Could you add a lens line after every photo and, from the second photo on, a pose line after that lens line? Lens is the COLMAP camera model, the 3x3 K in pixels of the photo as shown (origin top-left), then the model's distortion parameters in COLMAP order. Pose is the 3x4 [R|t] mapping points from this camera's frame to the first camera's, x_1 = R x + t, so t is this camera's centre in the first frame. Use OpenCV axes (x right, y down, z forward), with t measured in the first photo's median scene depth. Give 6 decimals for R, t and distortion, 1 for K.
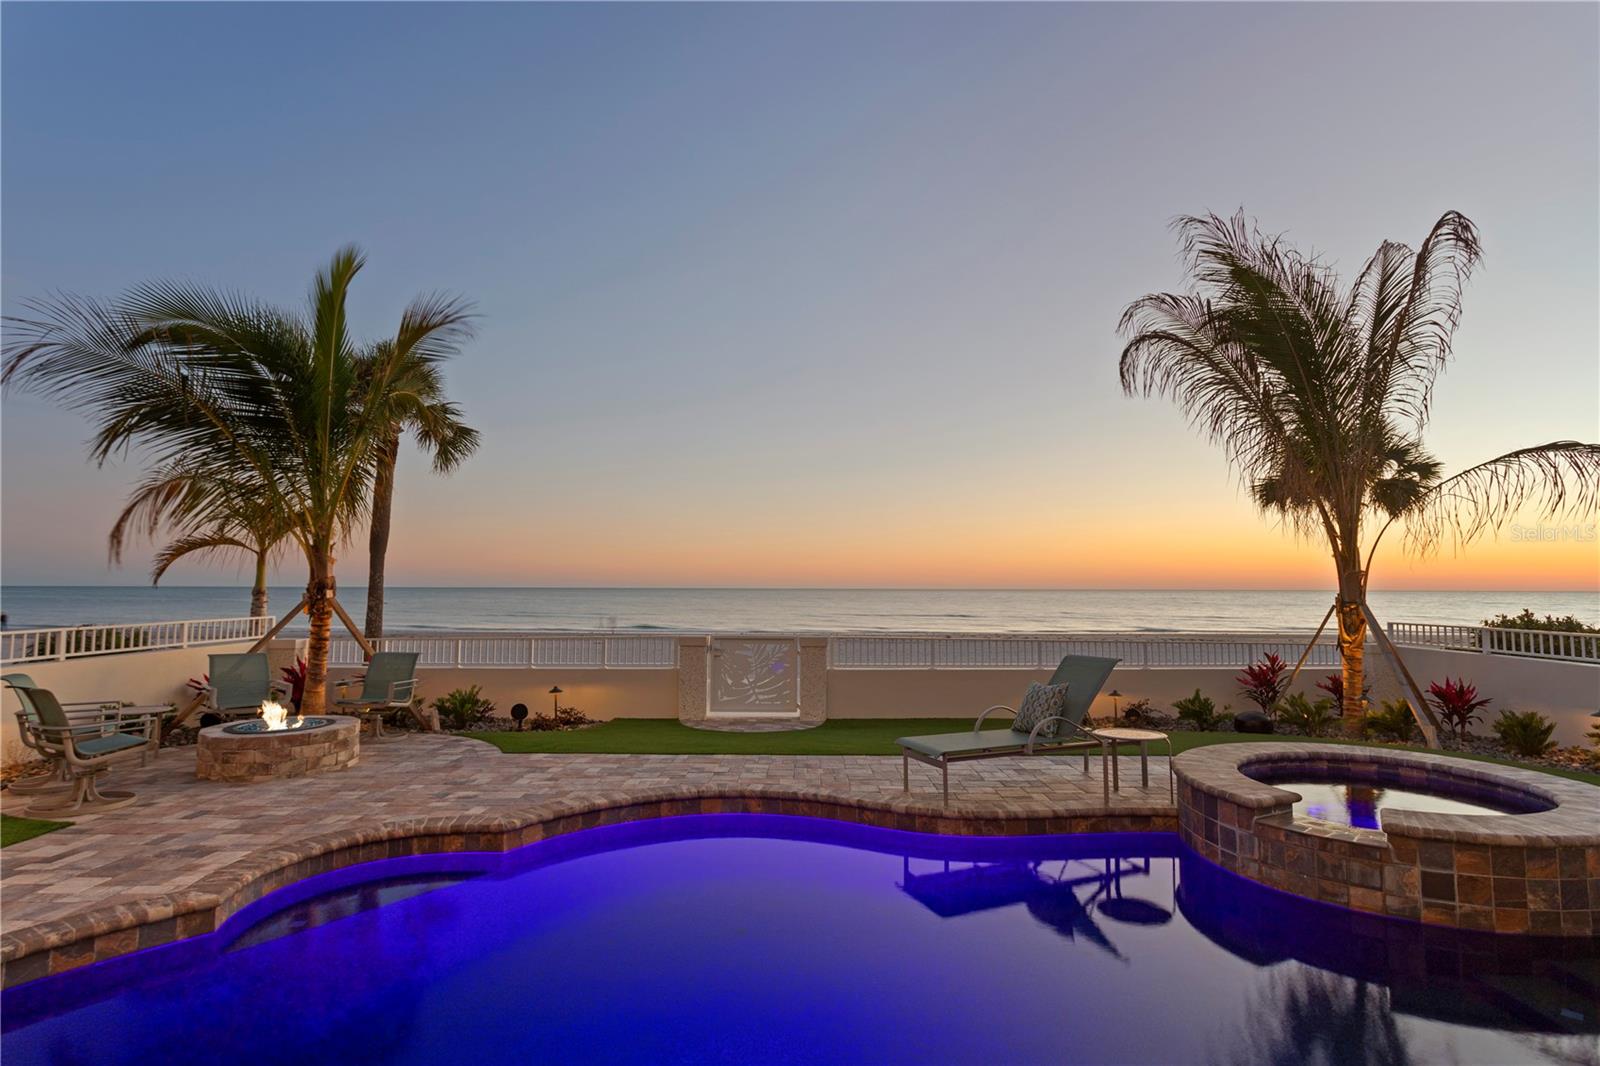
lens RADIAL K [[835.5, 0, 798.7], [0, 835.5, 521.9], [0, 0, 1]] dist [-0.004455, 0.002339]
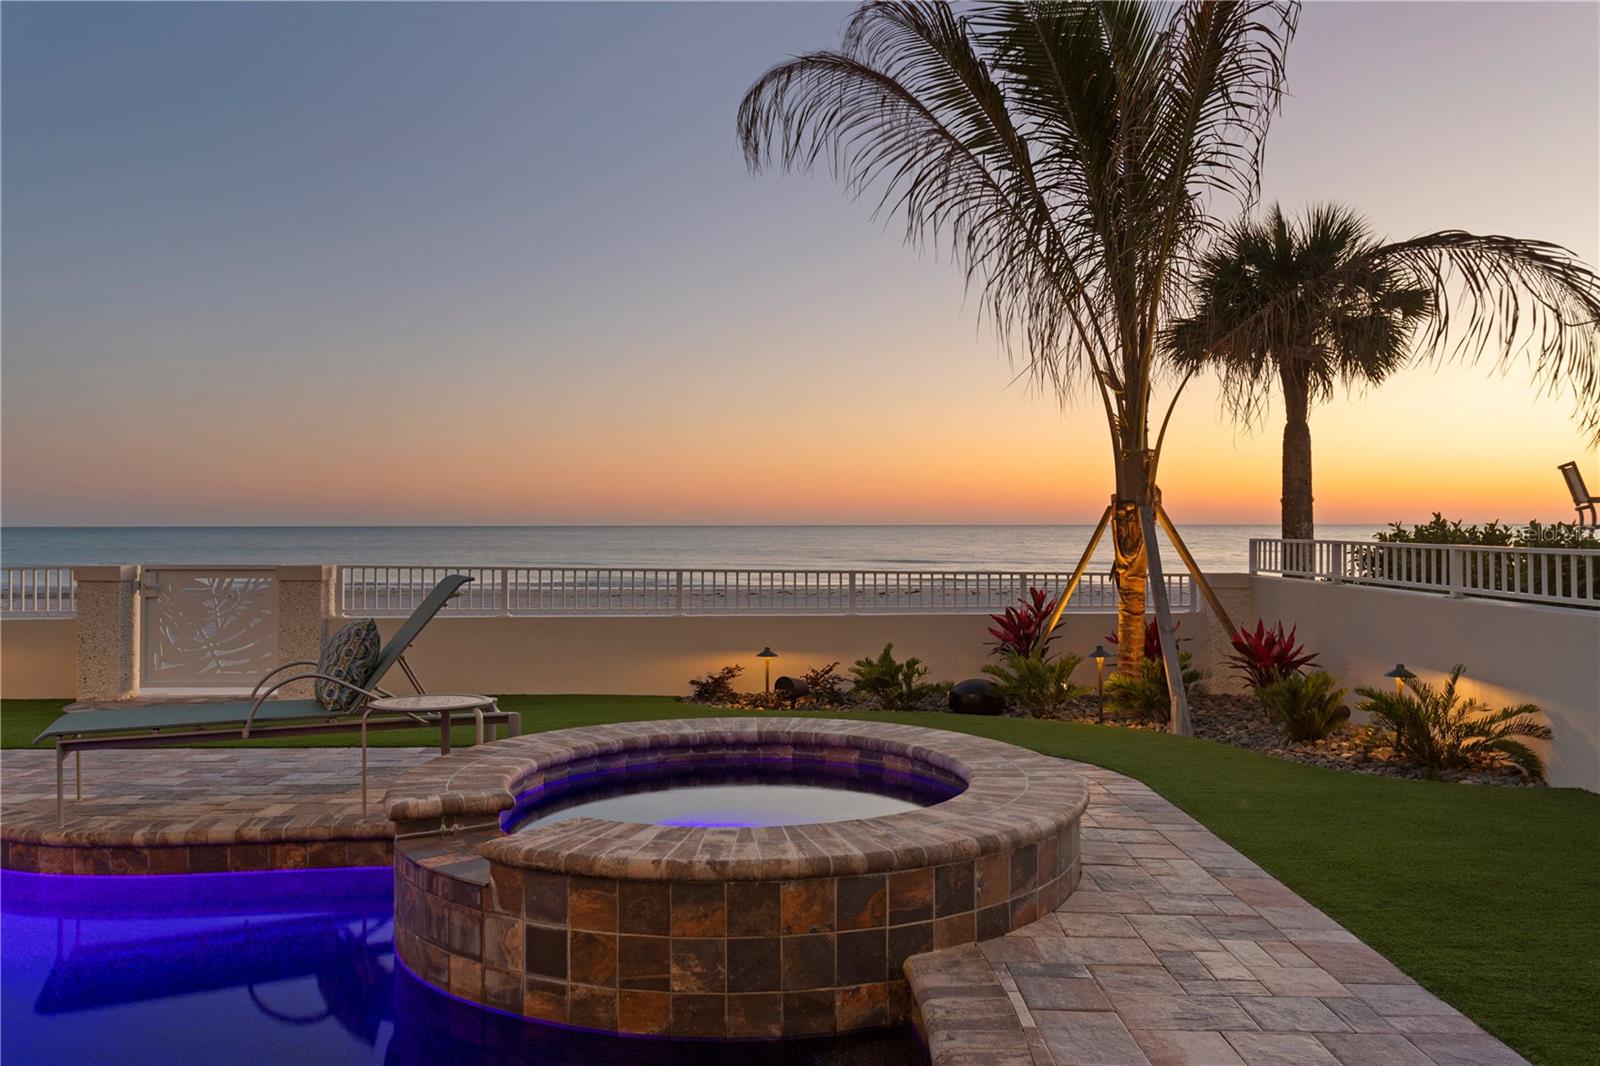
lens RADIAL K [[1251.8, 0, 827.6], [0, 1251.8, 523.1], [0, 0, 1]] dist [0.009043, 0.001313]
pose [[0.999868, -0.003904, 0.015778, 0.606832], [0.002697, 0.997116, 0.075845, 0.059810], [-0.016029, -0.075793, 0.996995, 0.125705]]
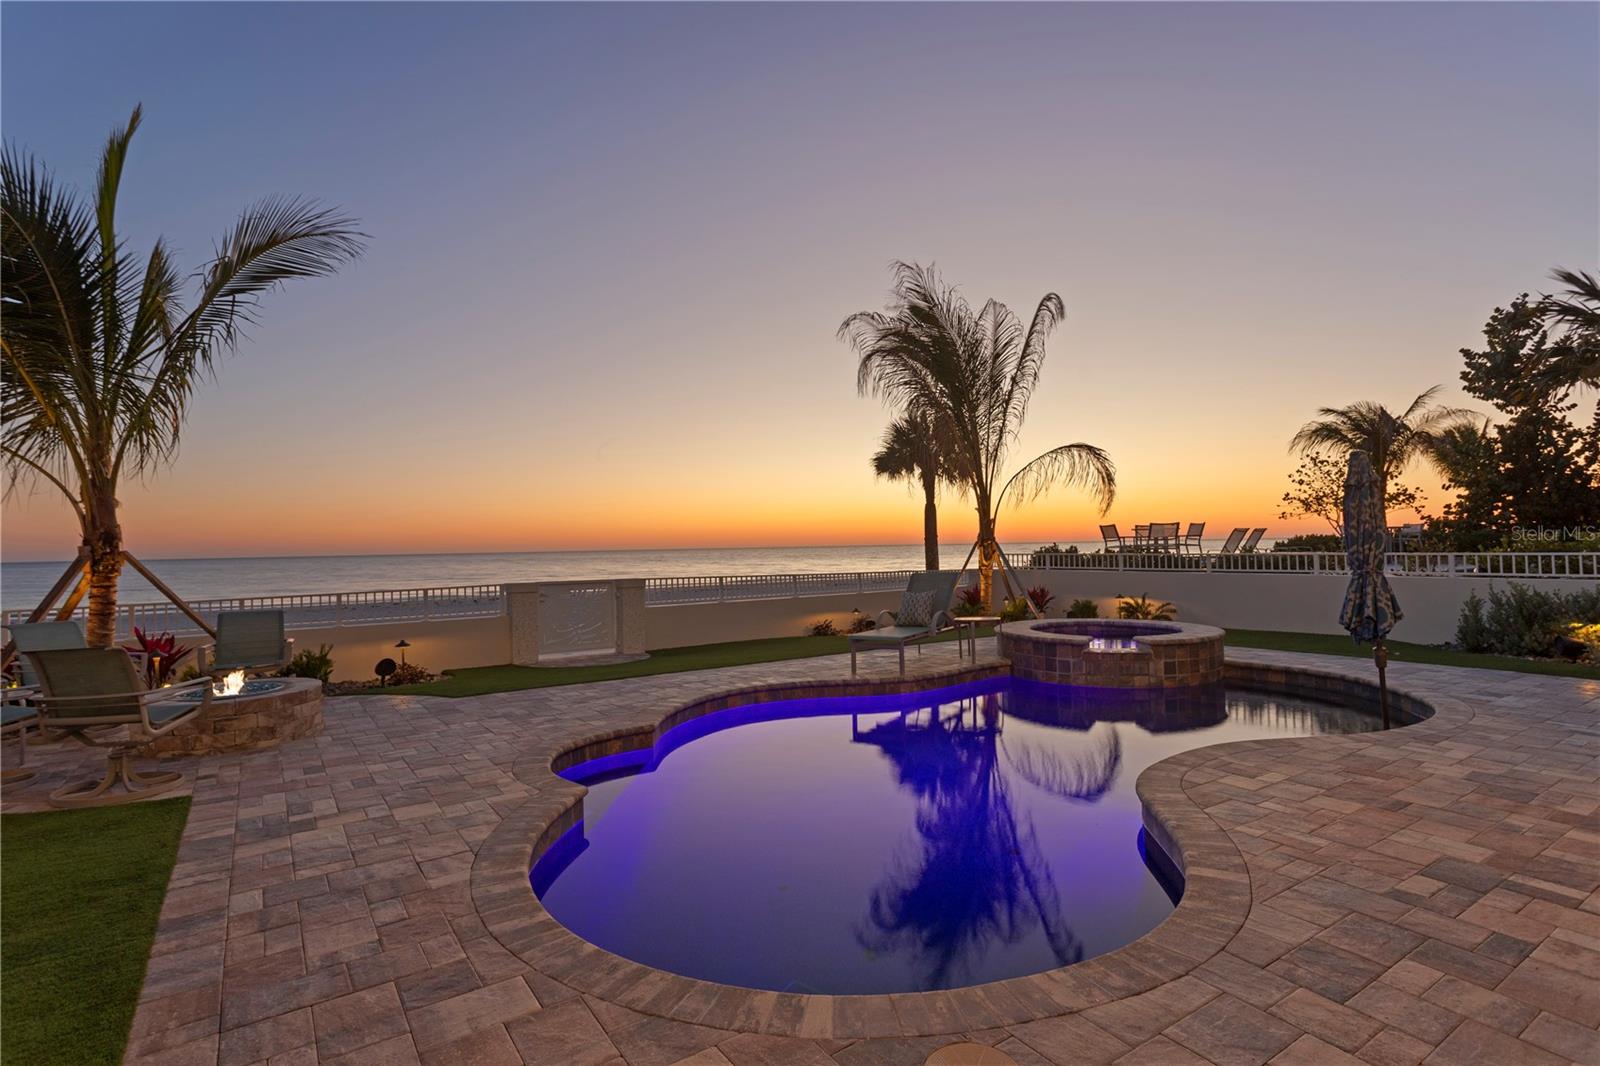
lens RADIAL K [[835.5, 0, 813.8], [0, 835.5, 524.3], [0, 0, 1]] dist [-0.004455, 0.002339]
pose [[0.804982, -0.003231, 0.593290, -0.698029], [-0.023241, 0.999046, 0.036974, 0.028438], [-0.592844, -0.043552, 0.804139, -0.046937]]
